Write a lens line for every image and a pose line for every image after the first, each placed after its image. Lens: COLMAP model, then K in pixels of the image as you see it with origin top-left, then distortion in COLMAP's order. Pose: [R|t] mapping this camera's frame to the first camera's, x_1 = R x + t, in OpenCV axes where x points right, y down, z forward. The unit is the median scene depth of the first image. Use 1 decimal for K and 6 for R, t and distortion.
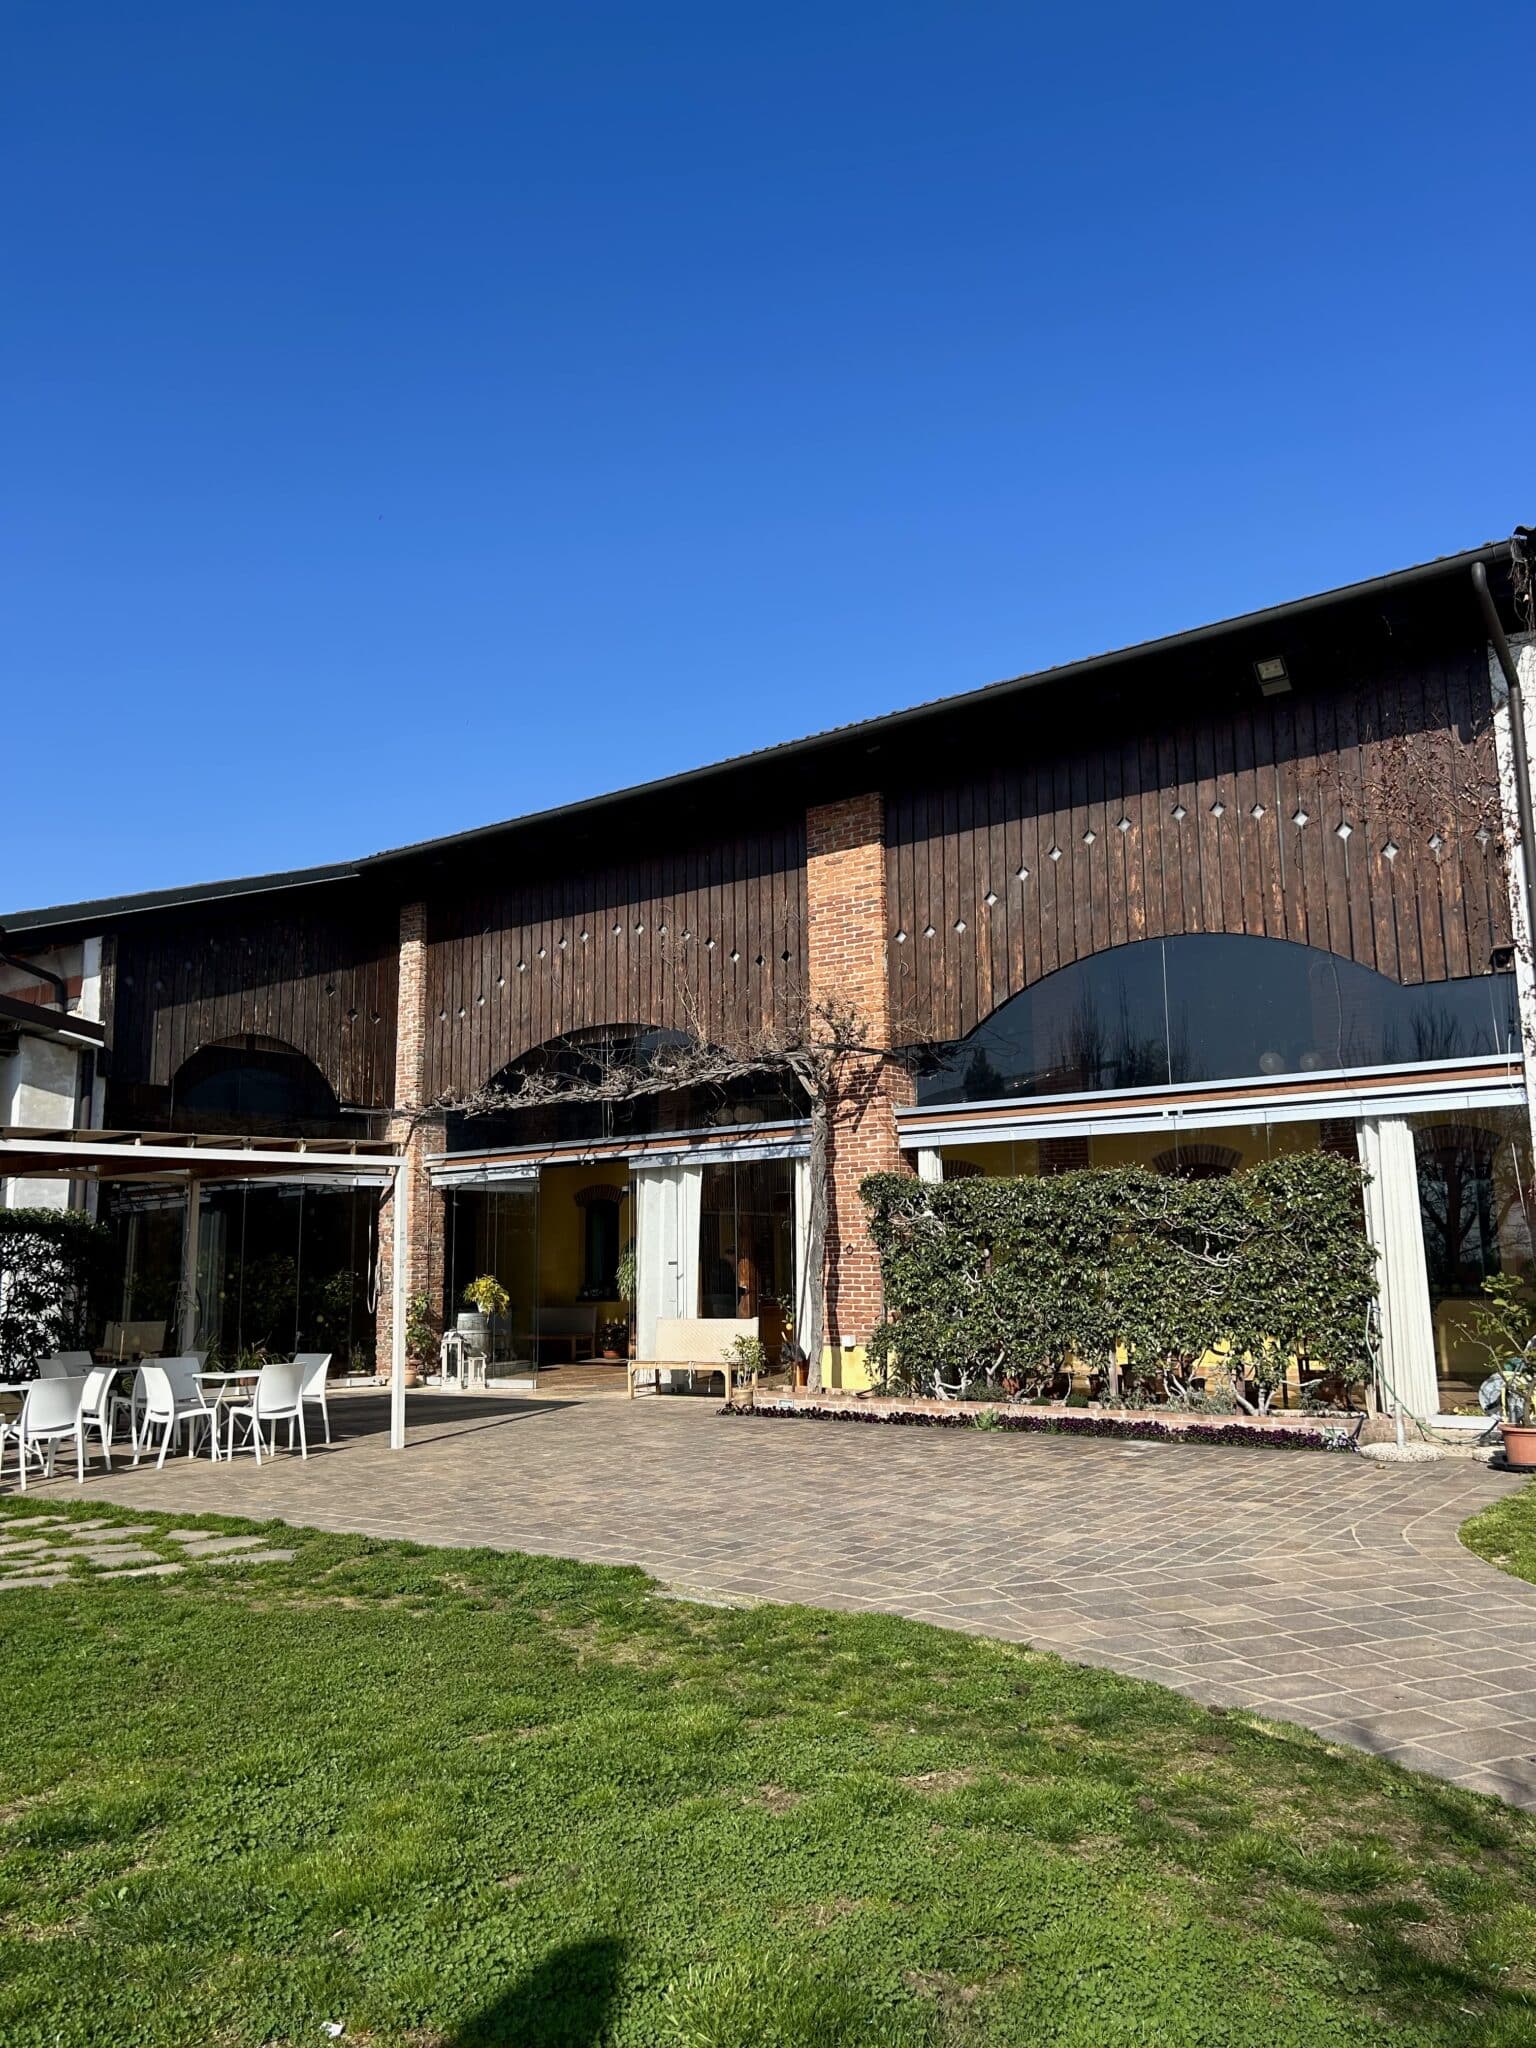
lens RADIAL K [[1530.4, 0, 774.3], [0, 1530.4, 1036.5], [0, 0, 1]] dist [0.086540, -0.105579]
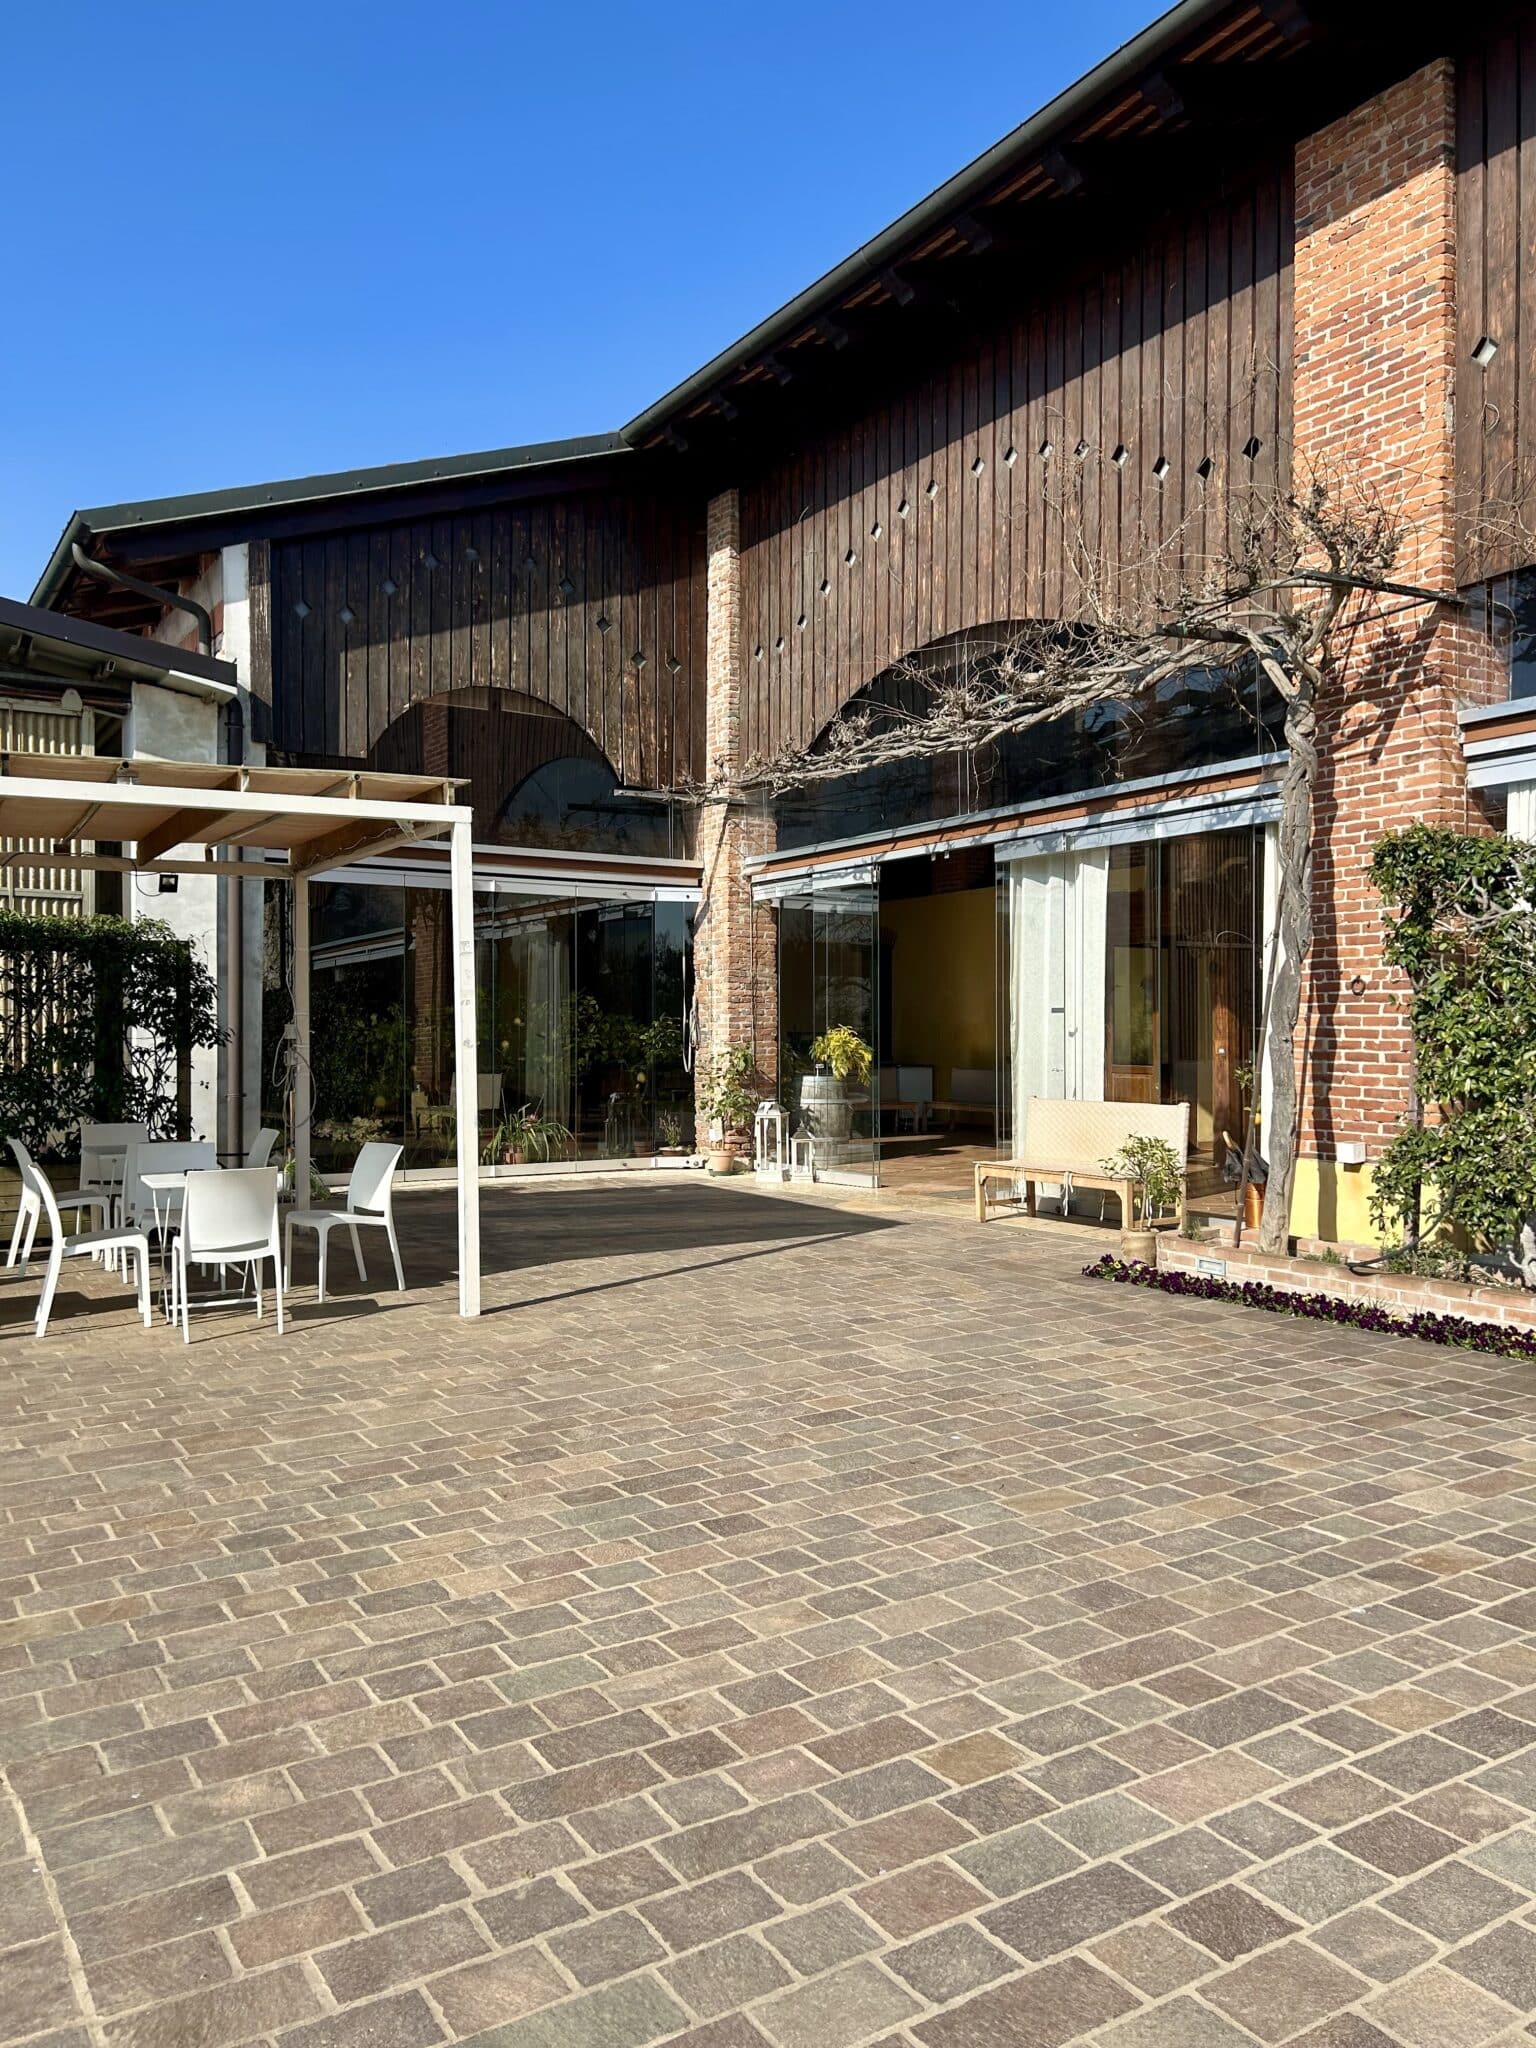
lens RADIAL K [[1530.4, 0, 774.3], [0, 1530.4, 1036.5], [0, 0, 1]] dist [0.086540, -0.105579]
pose [[0.933946, 0.015775, -0.357066, 0.047704], [0.040487, 0.987926, 0.149544, 0.062122], [0.355113, -0.154122, 0.922031, 0.393624]]
